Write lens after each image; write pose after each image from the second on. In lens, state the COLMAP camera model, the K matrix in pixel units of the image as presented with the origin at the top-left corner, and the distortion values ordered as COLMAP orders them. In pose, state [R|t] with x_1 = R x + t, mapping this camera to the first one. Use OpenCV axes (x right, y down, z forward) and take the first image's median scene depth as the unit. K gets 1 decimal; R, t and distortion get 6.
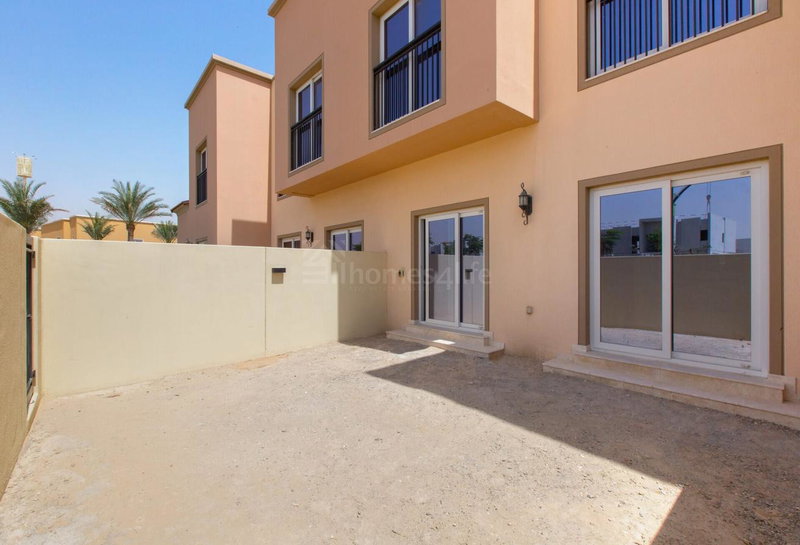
lens RADIAL K [[366.6, 0, 404.9], [0, 366.6, 268.4], [0, 0, 1]] dist [0.000485, 0.000355]
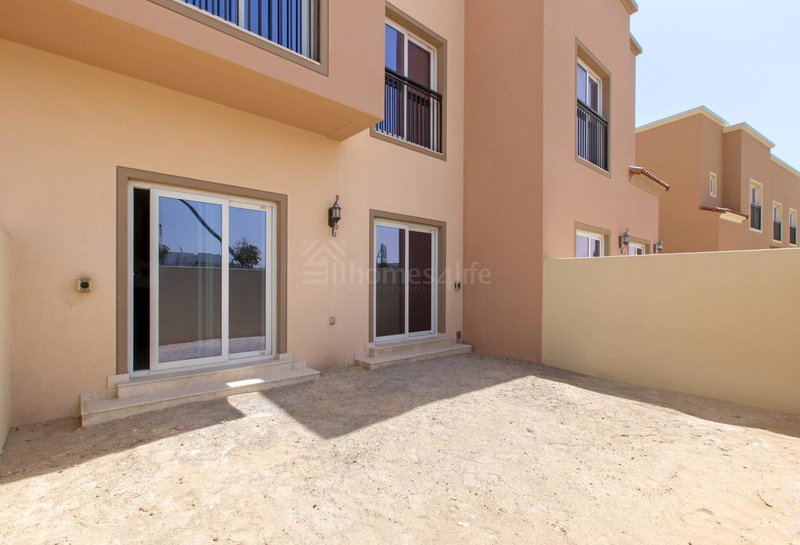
lens RADIAL K [[366.6, 0, 413.9], [0, 366.6, 287.4], [0, 0, 1]] dist [0.000485, 0.000355]
pose [[-0.024330, -0.011488, 0.999638, -0.667228], [-0.011592, 0.999870, 0.011208, 0.006865], [-0.999637, -0.011315, -0.024460, 0.771855]]
